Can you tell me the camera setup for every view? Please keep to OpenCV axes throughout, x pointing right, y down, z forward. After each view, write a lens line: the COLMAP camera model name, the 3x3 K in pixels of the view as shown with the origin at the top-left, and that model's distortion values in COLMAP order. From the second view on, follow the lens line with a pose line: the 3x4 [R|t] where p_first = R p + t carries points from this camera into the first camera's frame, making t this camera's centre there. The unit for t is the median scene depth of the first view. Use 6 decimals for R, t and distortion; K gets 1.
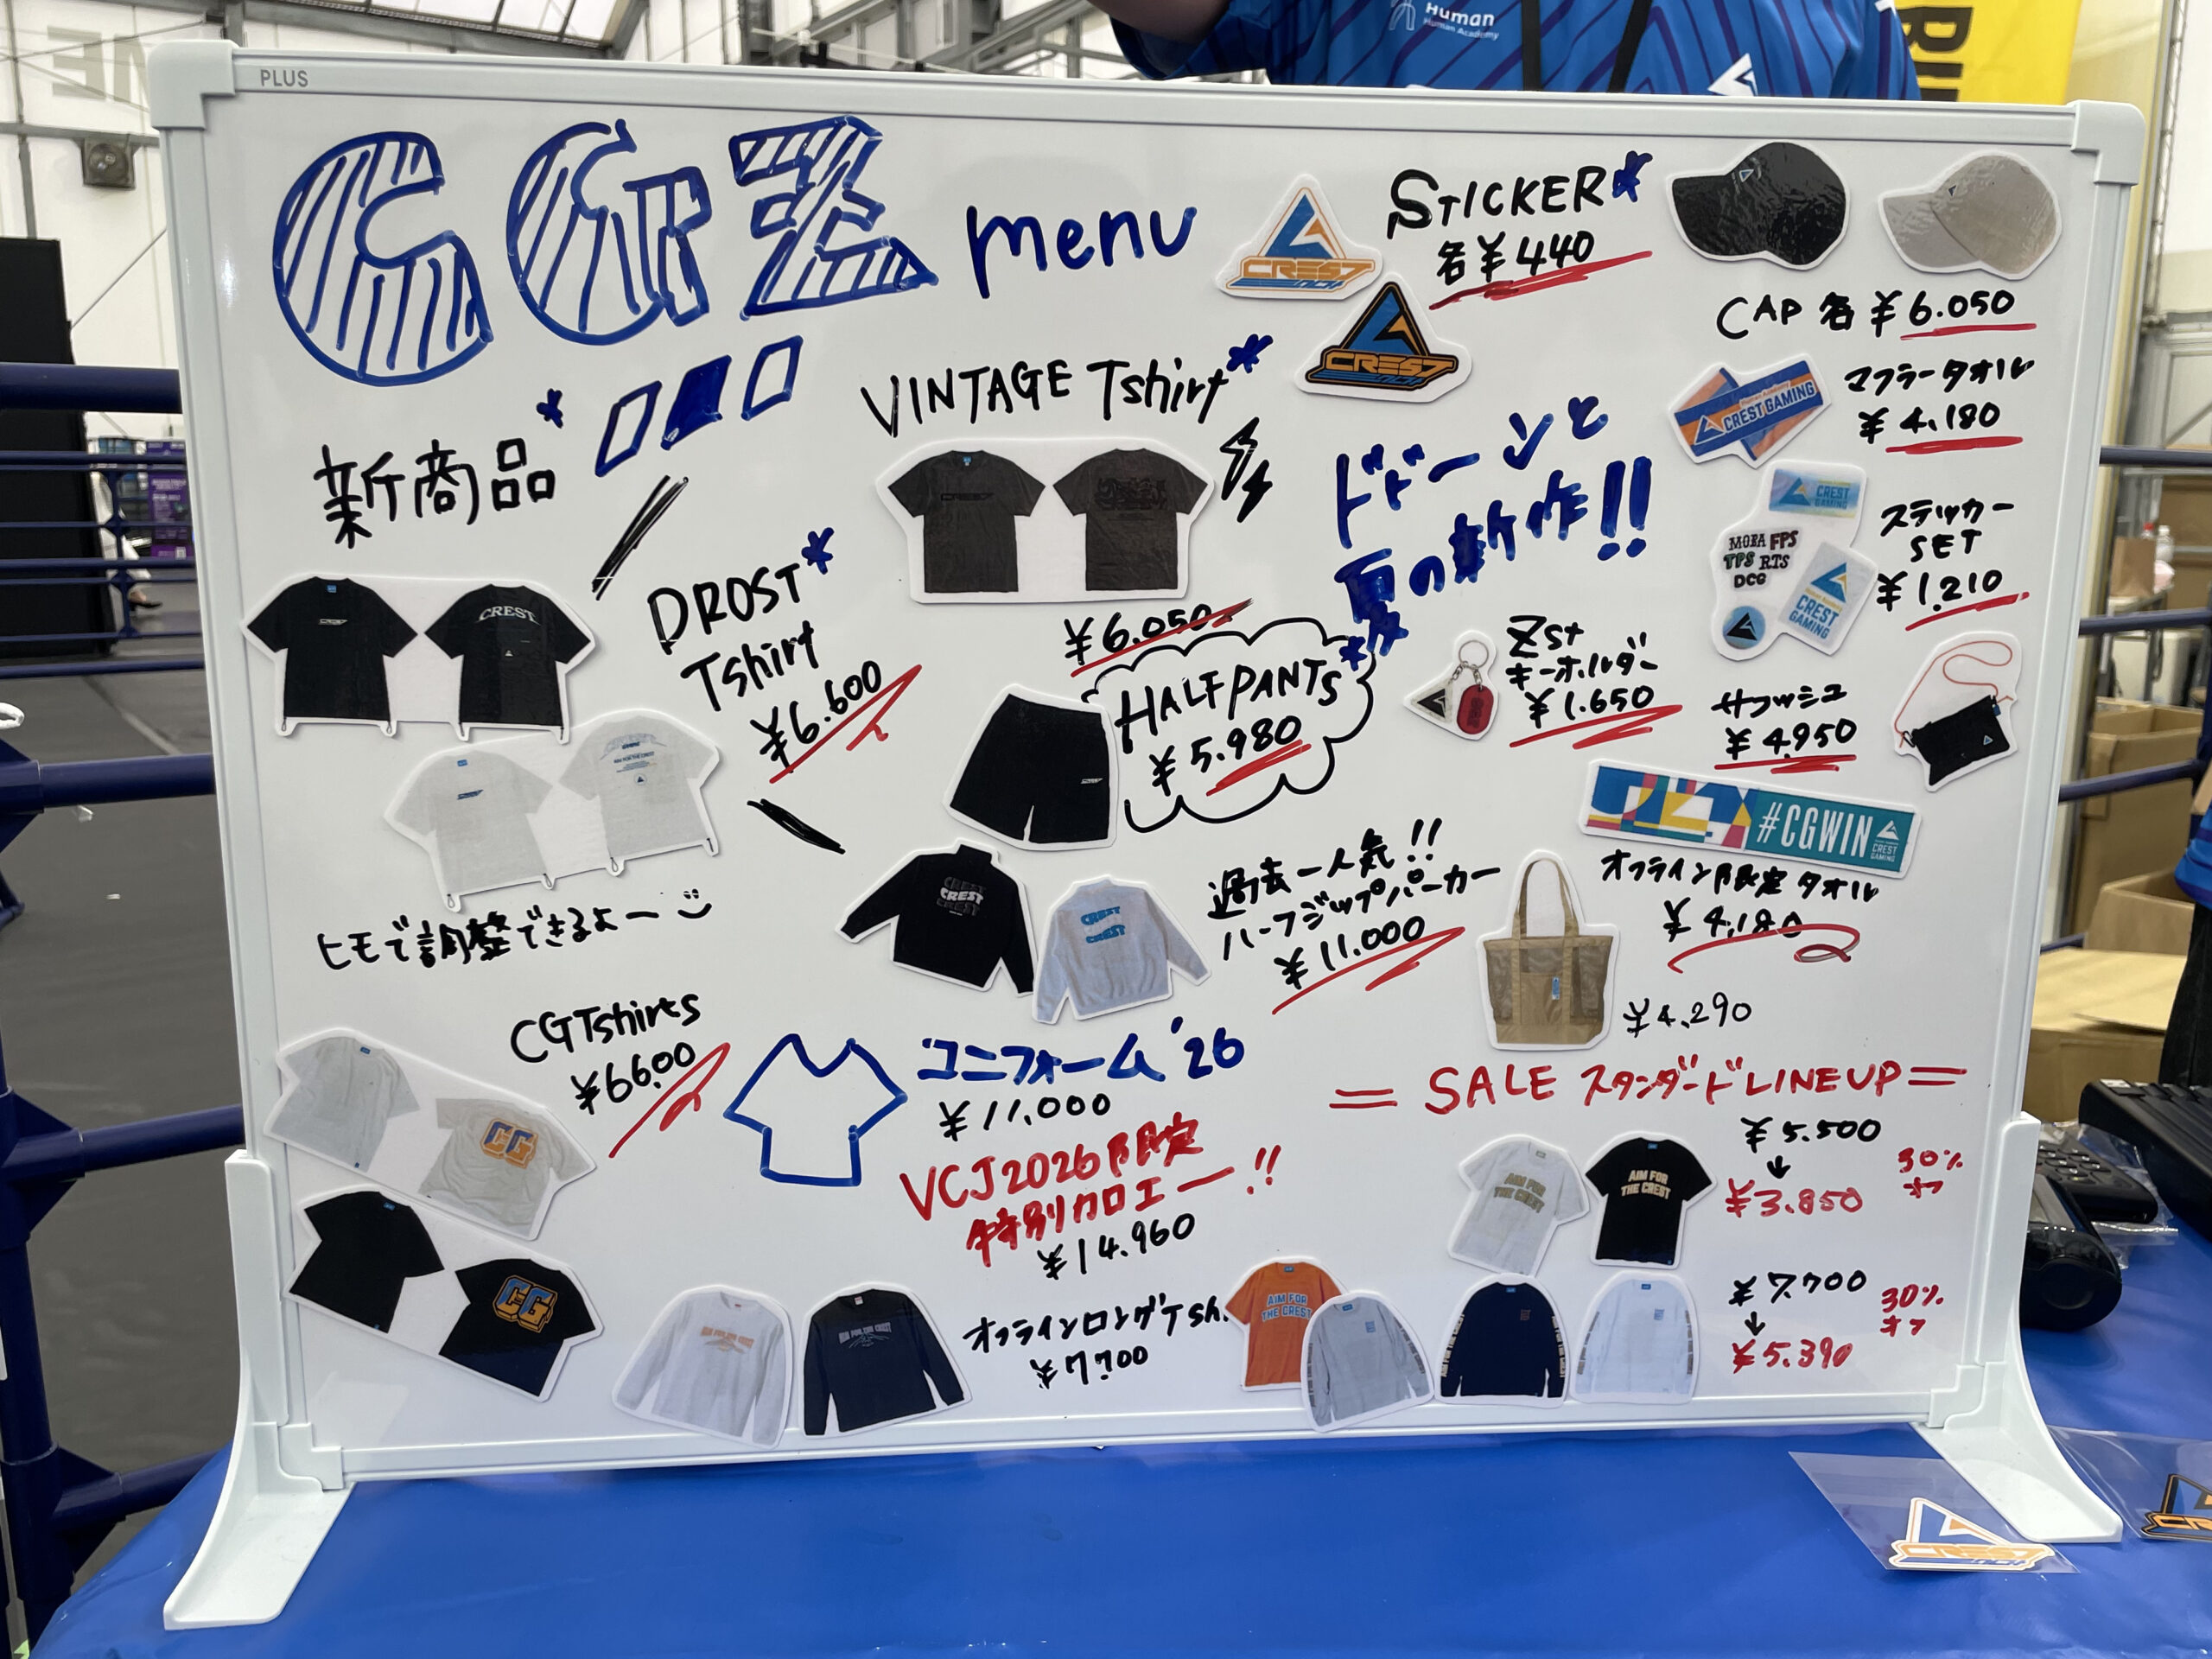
lens RADIAL K [[1700.9, 0, 1127.1], [0, 1700.9, 825.3], [0, 0, 1]] dist [0.091140, -0.057214]
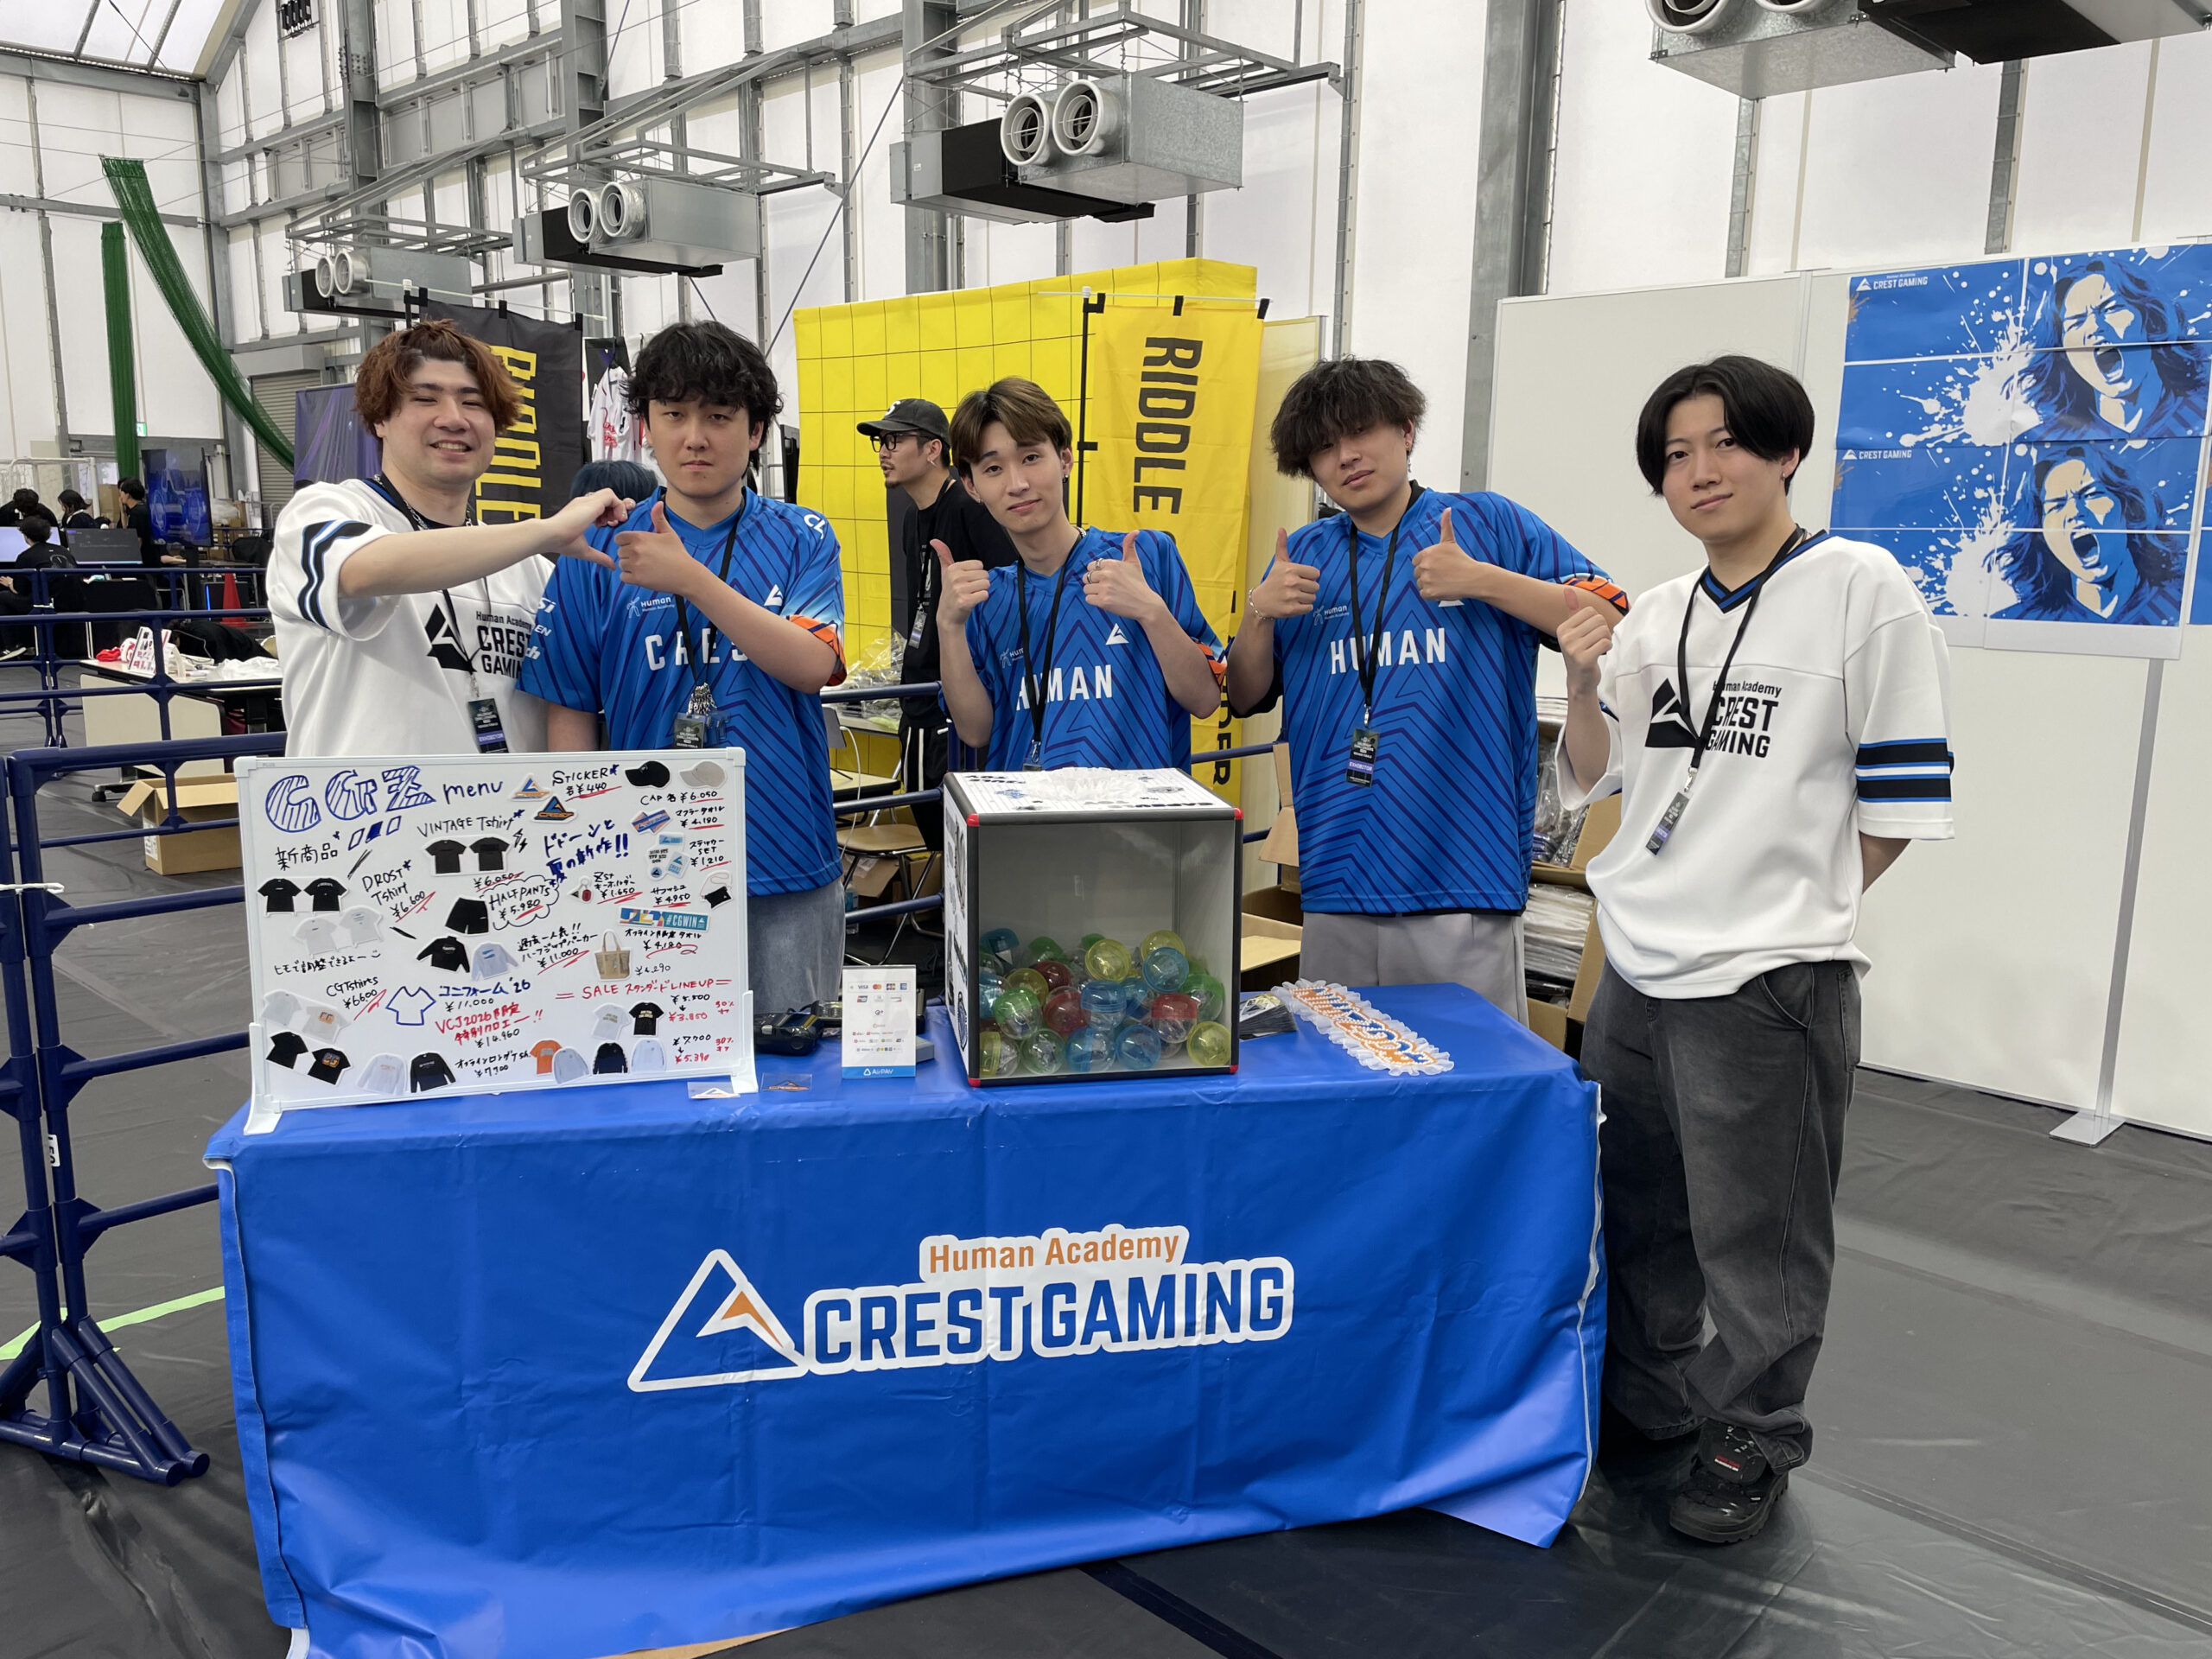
lens RADIAL K [[1700.9, 0, 1110.7], [0, 1700.9, 824.4], [0, 0, 1]] dist [0.091140, -0.057214]
pose [[0.982650, -0.030122, 0.183008, 0.672922], [0.031166, 0.999510, -0.002831, -0.182829], [-0.182833, 0.008486, 0.983107, -3.135487]]
